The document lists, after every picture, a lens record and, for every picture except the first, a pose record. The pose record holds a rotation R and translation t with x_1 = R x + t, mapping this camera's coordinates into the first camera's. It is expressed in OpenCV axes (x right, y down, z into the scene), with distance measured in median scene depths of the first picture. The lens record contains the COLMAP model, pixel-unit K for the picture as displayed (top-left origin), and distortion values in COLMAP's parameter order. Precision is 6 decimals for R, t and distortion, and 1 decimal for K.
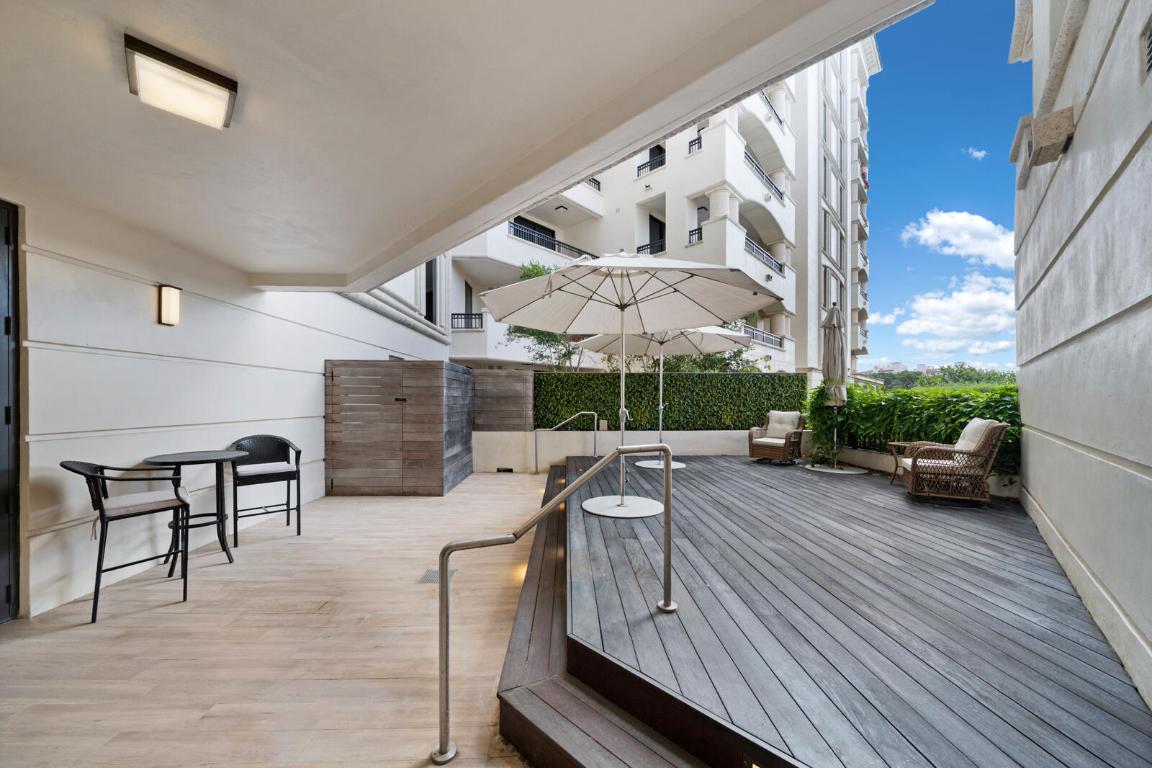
lens RADIAL K [[399.5, 0, 578.8], [0, 399.5, 398.4], [0, 0, 1]] dist [-0.000316, -0.000008]
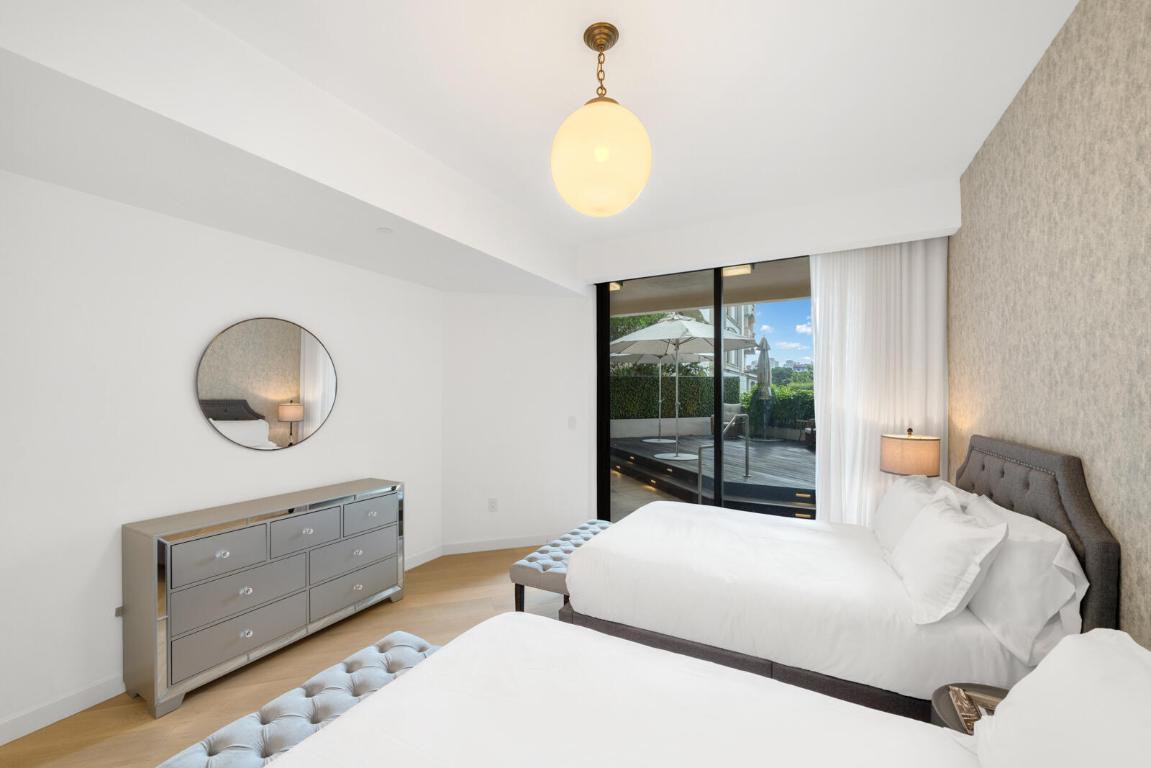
lens RADIAL K [[437.0, 0, 575.5], [0, 437.0, 384.0], [0, 0, 1]] dist [0.000282, 0.000003]
pose [[0.969194, 0.004480, 0.246259, -0.485594], [0.000728, 0.999778, -0.021052, -0.006836], [-0.246299, 0.020583, 0.968975, -0.473843]]
